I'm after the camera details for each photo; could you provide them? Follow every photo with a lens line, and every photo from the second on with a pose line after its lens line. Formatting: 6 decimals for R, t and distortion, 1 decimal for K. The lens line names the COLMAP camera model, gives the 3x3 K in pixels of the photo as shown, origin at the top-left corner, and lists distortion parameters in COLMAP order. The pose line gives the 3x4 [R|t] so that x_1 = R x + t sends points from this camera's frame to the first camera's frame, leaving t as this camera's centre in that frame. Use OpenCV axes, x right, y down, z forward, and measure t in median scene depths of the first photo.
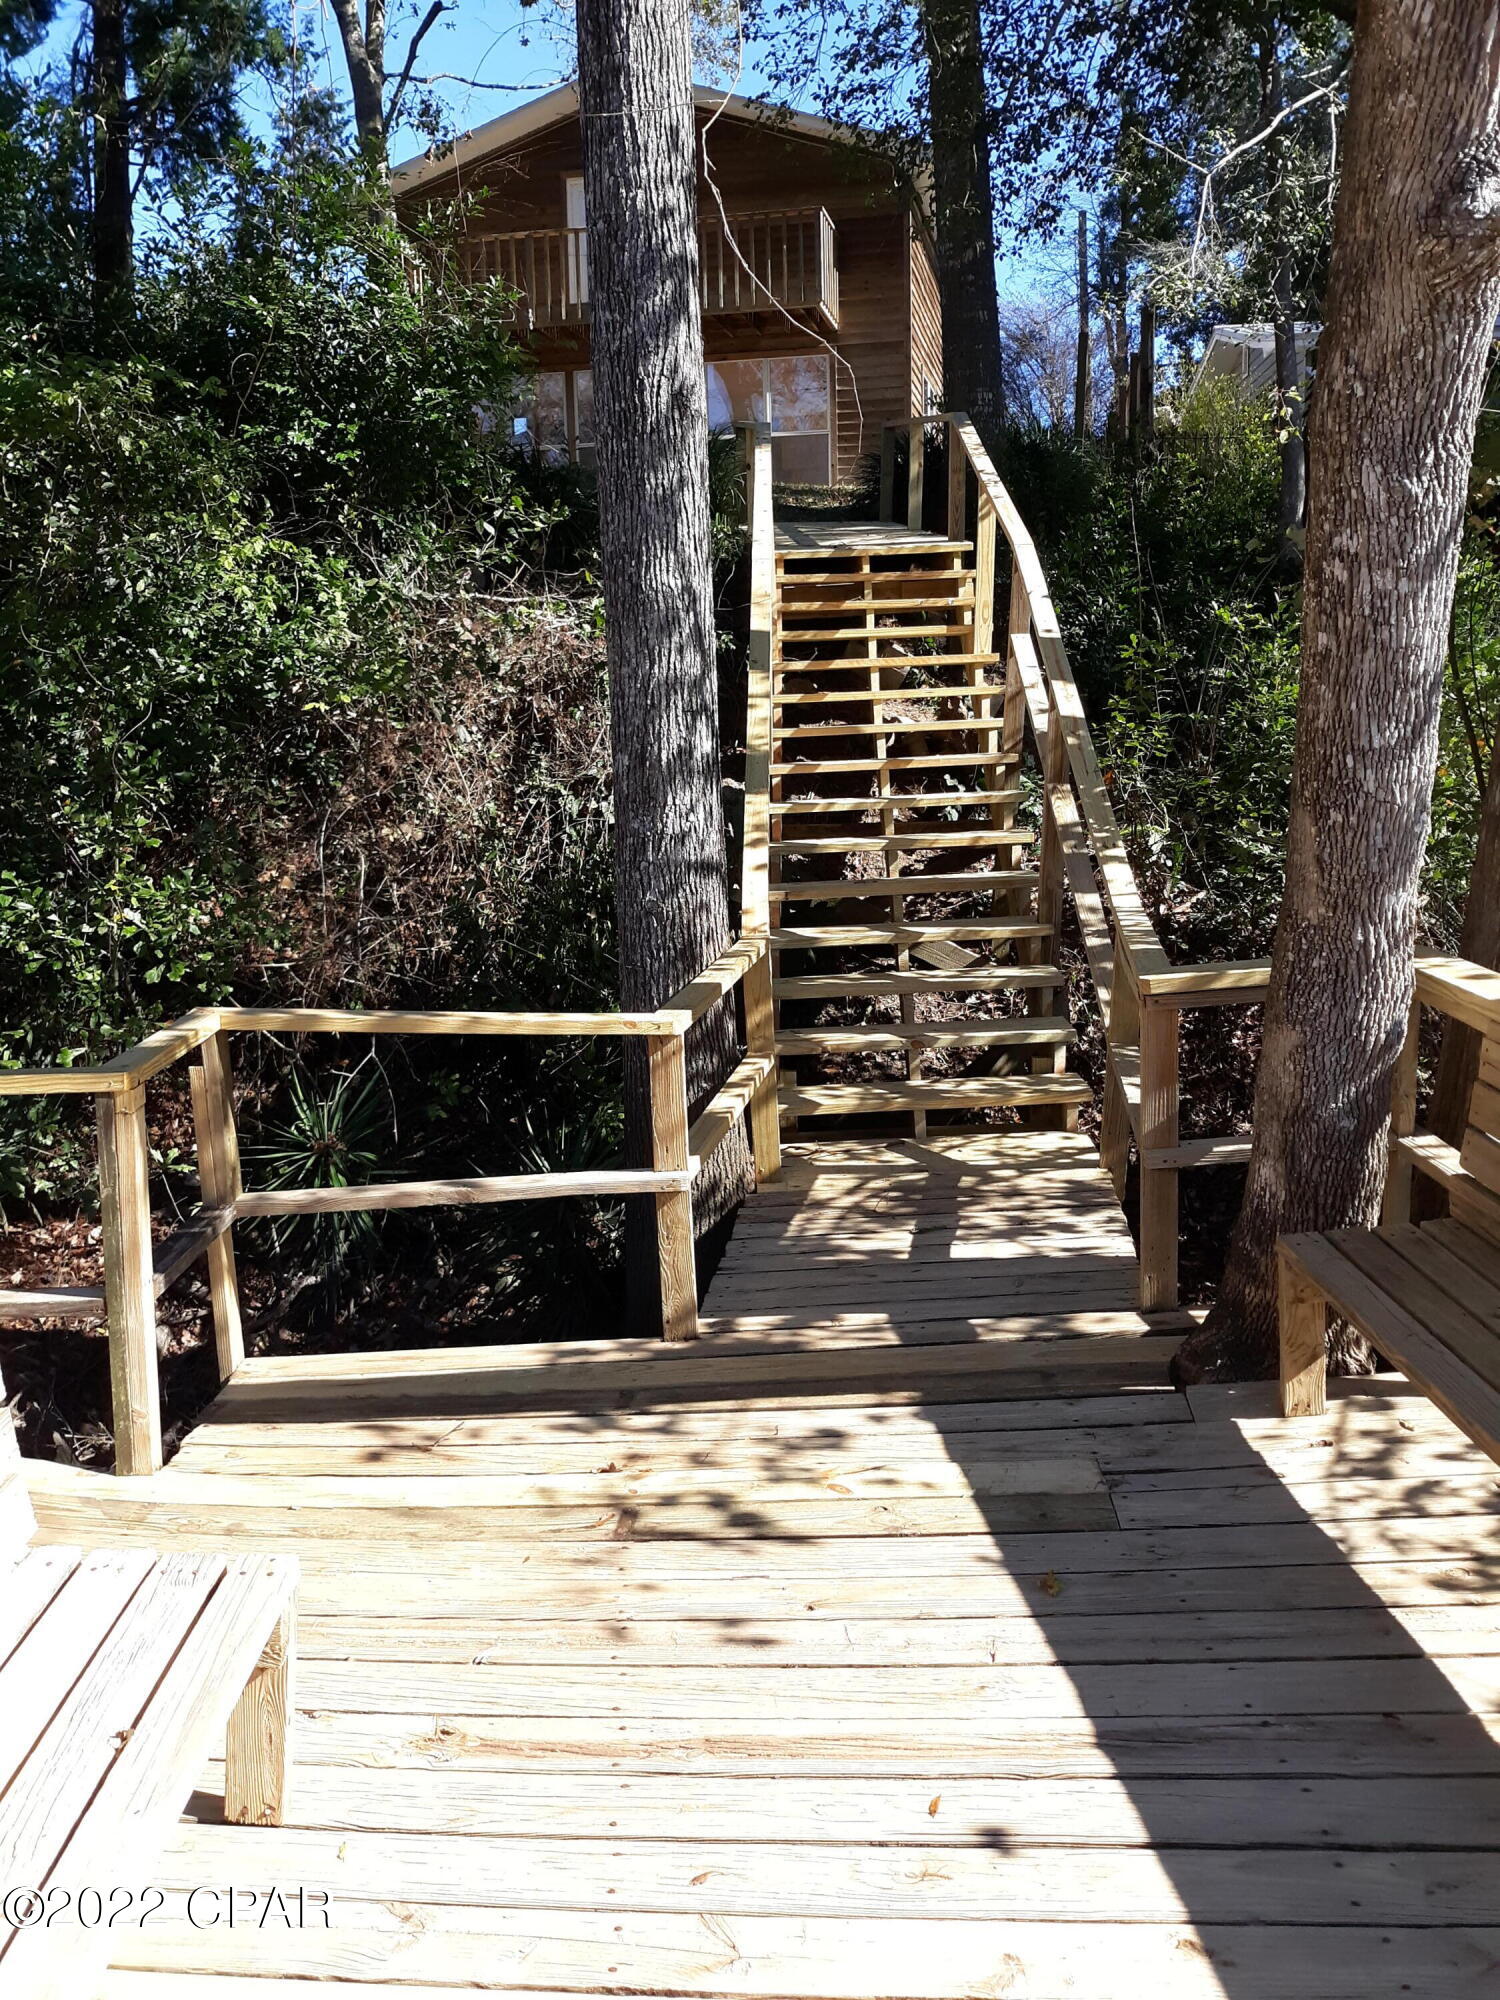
lens RADIAL K [[1637.9, 0, 744.1], [0, 1637.9, 987.6], [0, 0, 1]] dist [0.002844, -0.044536]
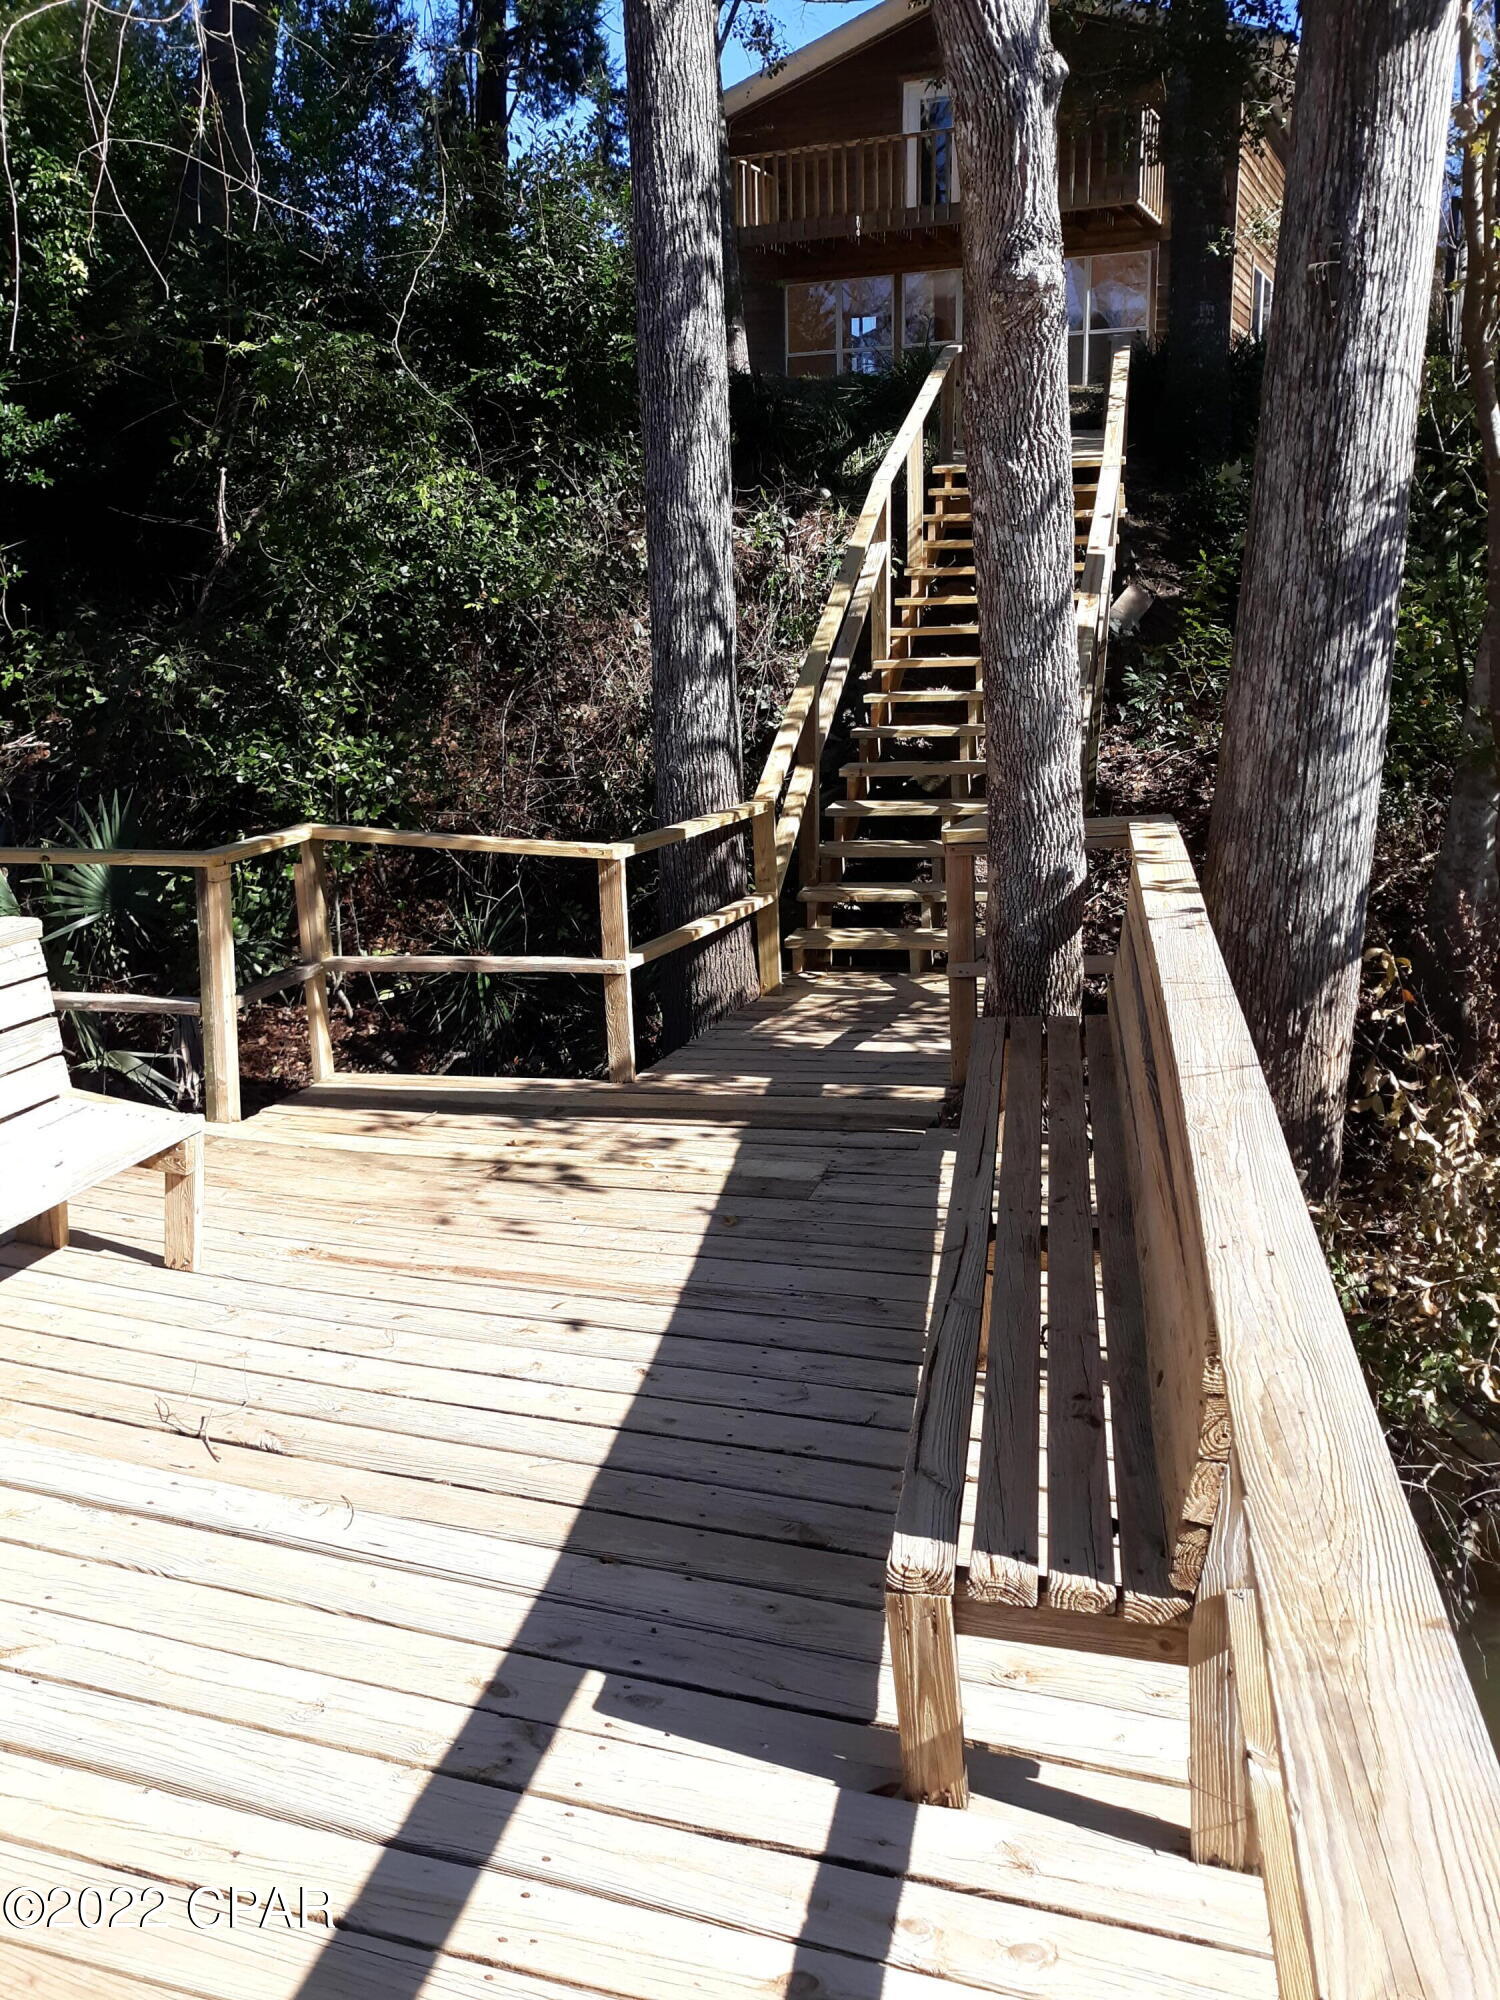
lens RADIAL K [[1637.9, 0, 743.5], [0, 1637.9, 994.9], [0, 0, 1]] dist [0.002844, -0.044536]
pose [[0.970605, 0.069107, -0.230545, 0.373091], [-0.053328, 0.995832, 0.073990, 0.034401], [0.234697, -0.059520, 0.970245, -0.298205]]
